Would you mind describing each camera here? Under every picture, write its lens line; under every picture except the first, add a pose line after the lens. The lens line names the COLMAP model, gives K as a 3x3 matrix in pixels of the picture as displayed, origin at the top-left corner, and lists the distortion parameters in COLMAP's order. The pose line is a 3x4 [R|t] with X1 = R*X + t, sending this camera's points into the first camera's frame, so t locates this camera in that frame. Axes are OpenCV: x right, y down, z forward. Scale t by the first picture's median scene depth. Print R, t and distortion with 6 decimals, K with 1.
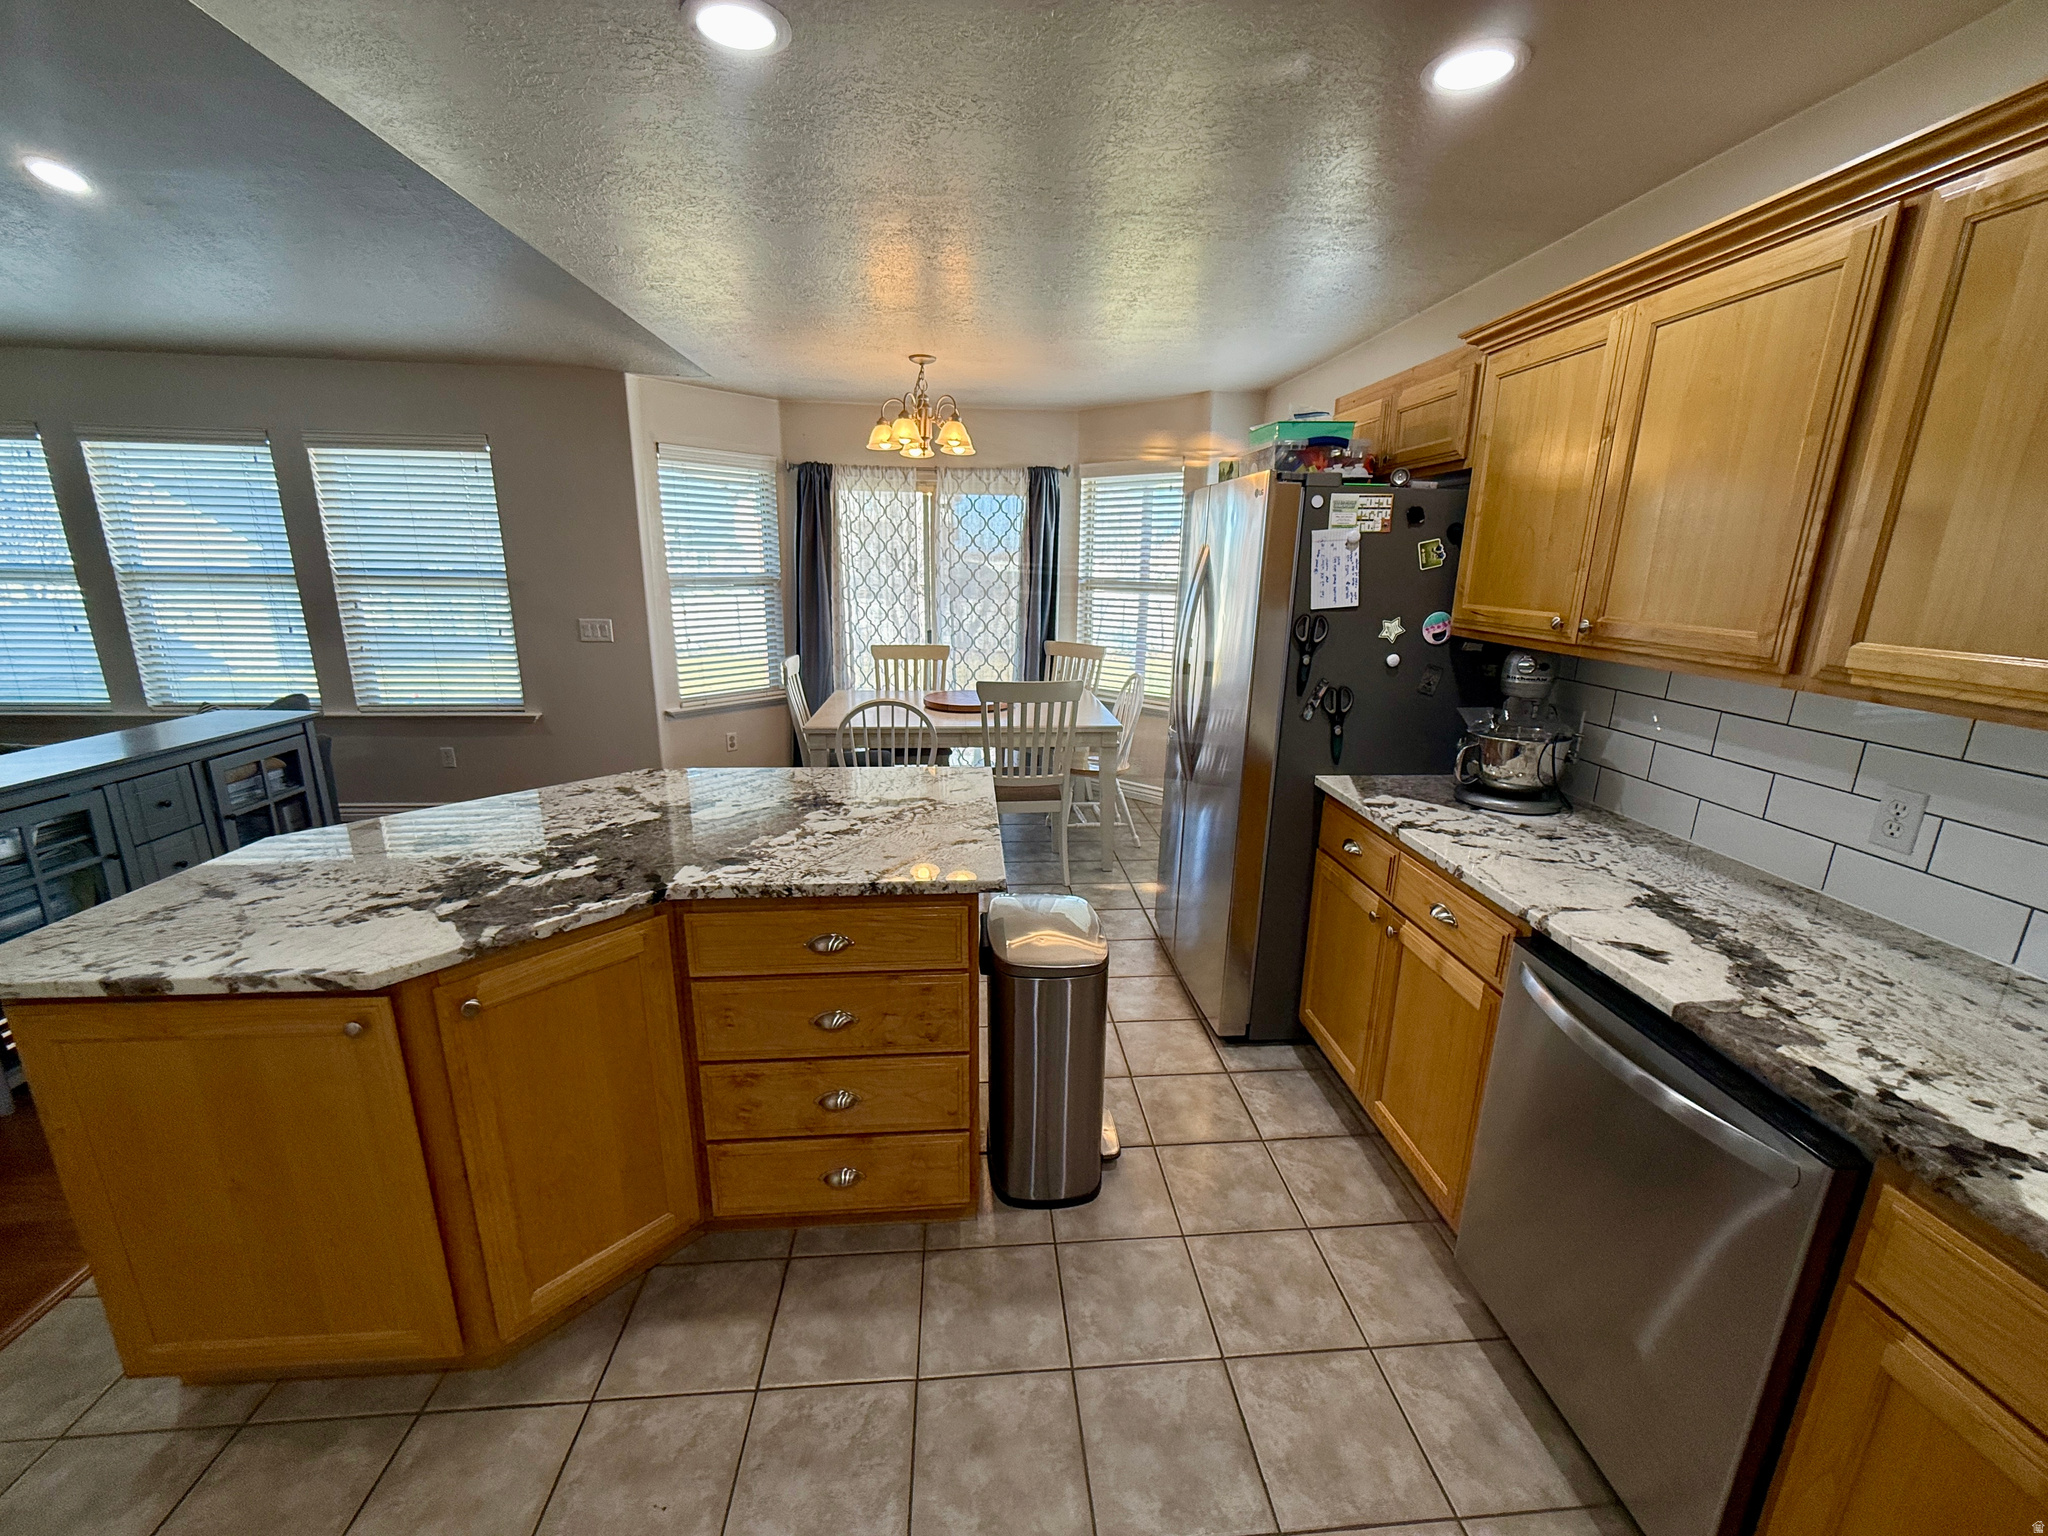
lens RADIAL K [[820.2, 0, 1015.7], [0, 820.2, 766.6], [0, 0, 1]] dist [0.001272, 0.000520]
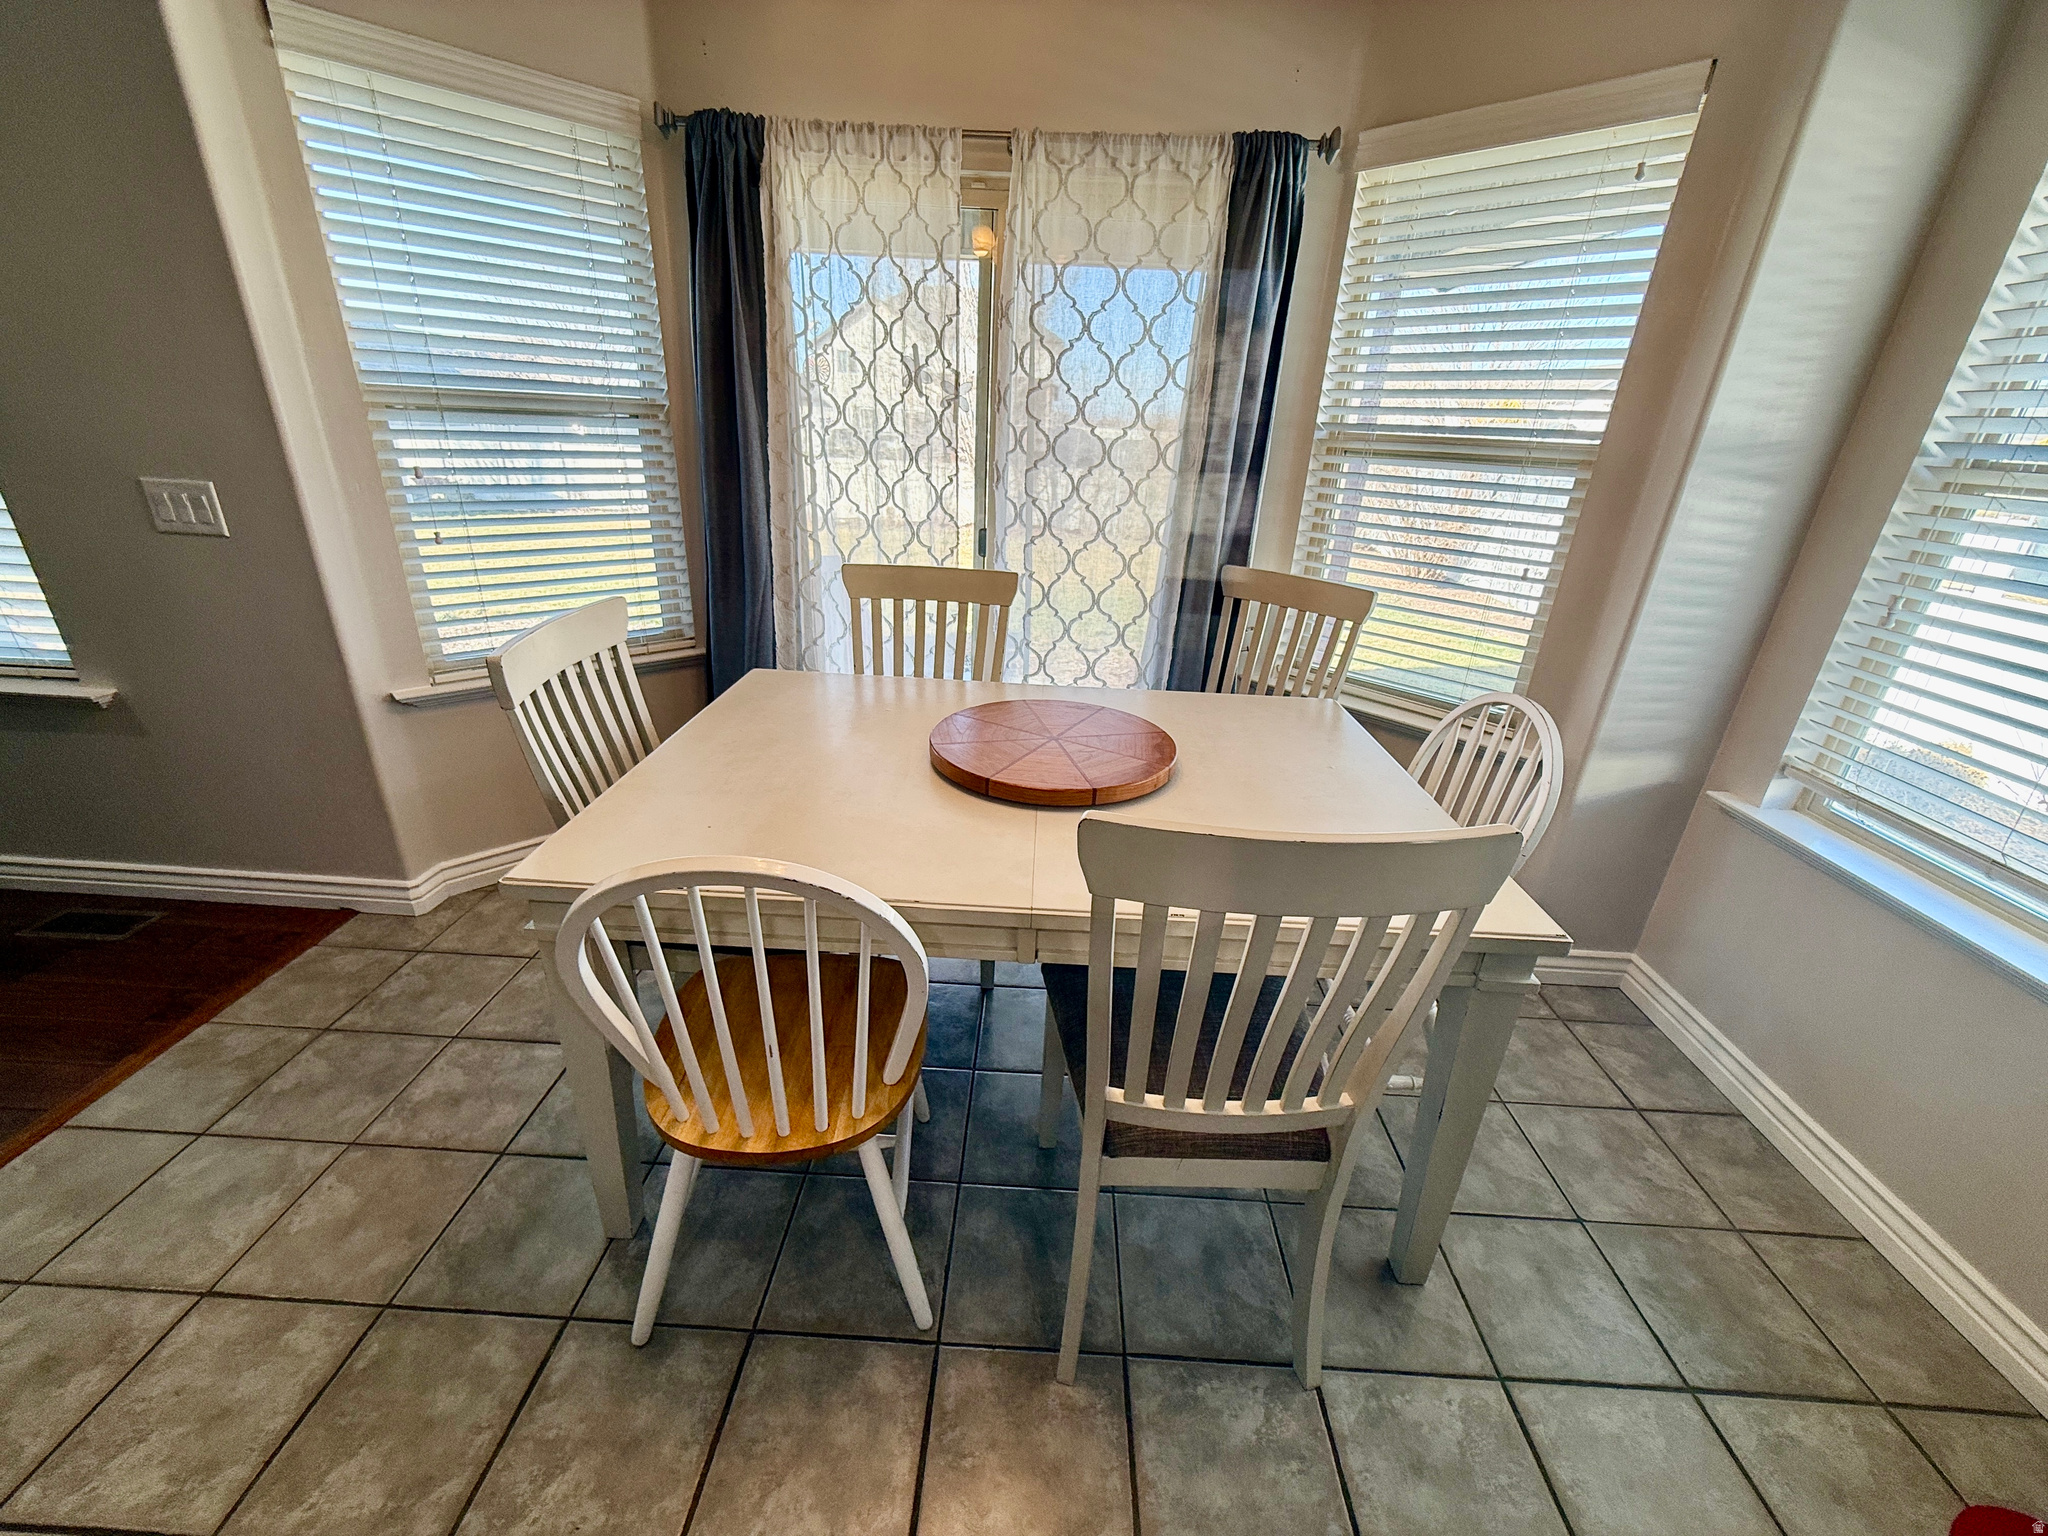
lens RADIAL K [[820.2, 0, 1030.0], [0, 820.2, 774.7], [0, 0, 1]] dist [0.001272, 0.000520]
pose [[0.993294, 0.073094, -0.089583, -0.025868], [-0.059001, 0.986780, 0.150946, -0.104916], [0.099432, -0.144648, 0.984475, 0.535398]]
